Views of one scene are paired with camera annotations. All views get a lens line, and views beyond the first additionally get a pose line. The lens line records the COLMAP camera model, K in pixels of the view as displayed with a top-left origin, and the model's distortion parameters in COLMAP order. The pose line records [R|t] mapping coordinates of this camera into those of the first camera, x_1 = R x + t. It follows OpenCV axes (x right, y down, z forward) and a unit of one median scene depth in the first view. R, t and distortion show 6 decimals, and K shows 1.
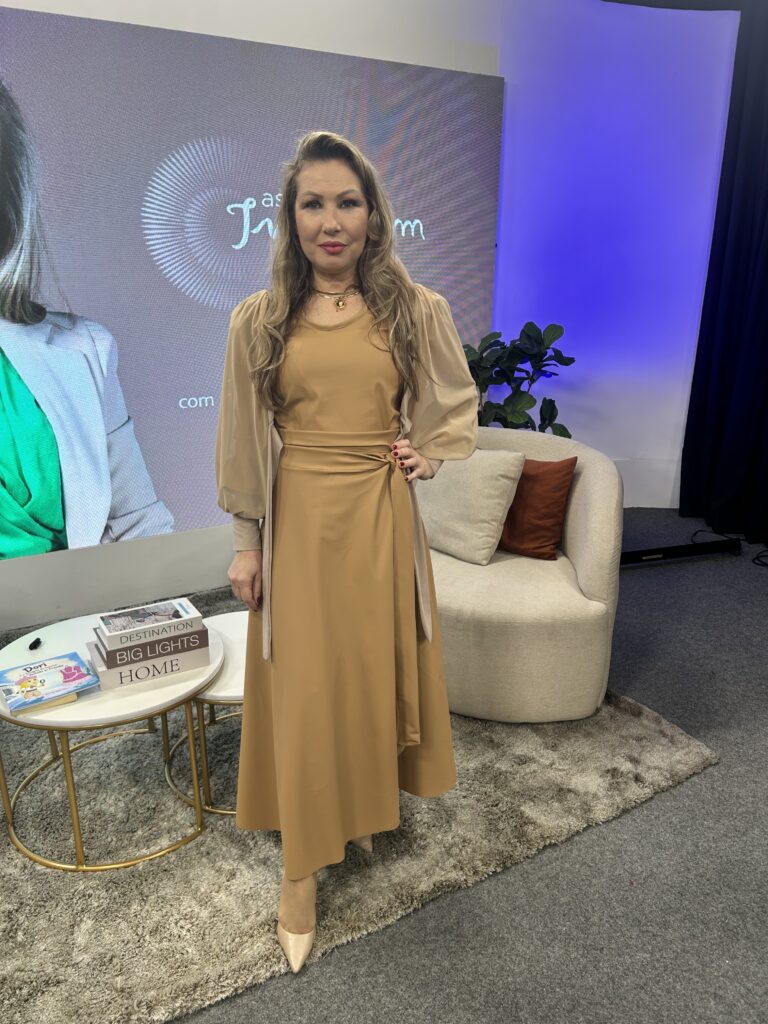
lens RADIAL K [[781.9, 0, 391.6], [0, 781.9, 515.9], [0, 0, 1]] dist [0.073720, -0.070924]
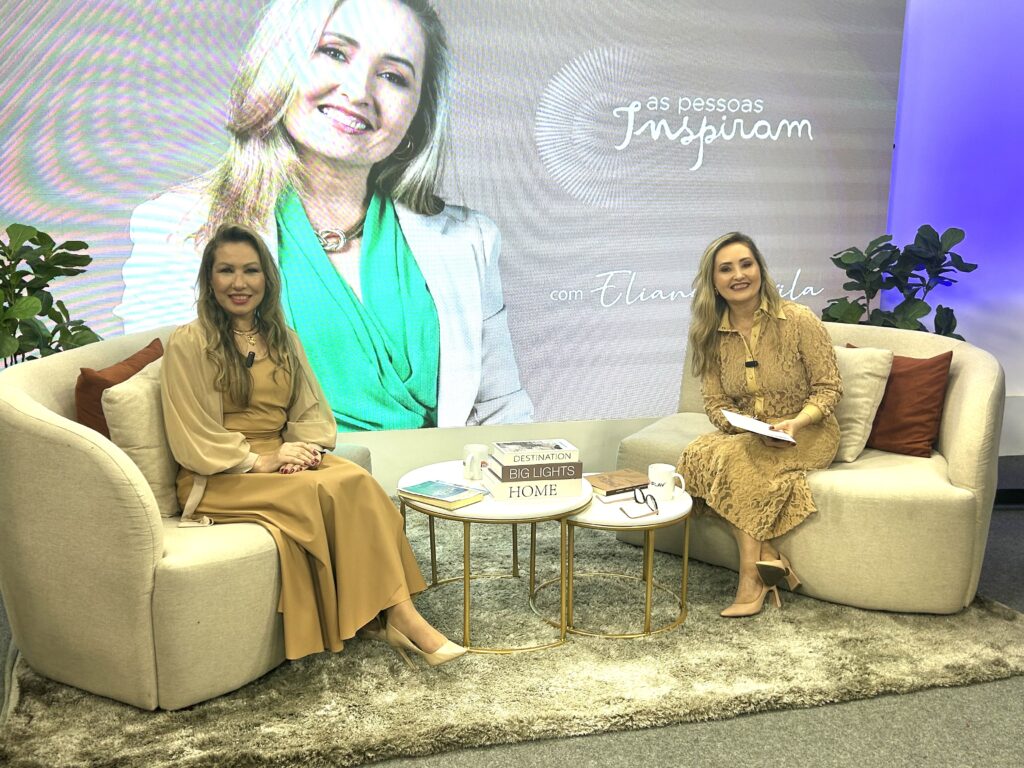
lens RADIAL K [[1097.6, 0, 505.2], [0, 1097.6, 382.6], [0, 0, 1]] dist [0.062223, 0.000000]
pose [[0.968186, 0.055918, -0.243904, 0.031339], [-0.086767, 0.989260, -0.117624, 0.170456], [0.234707, 0.135044, 0.962640, -0.443449]]
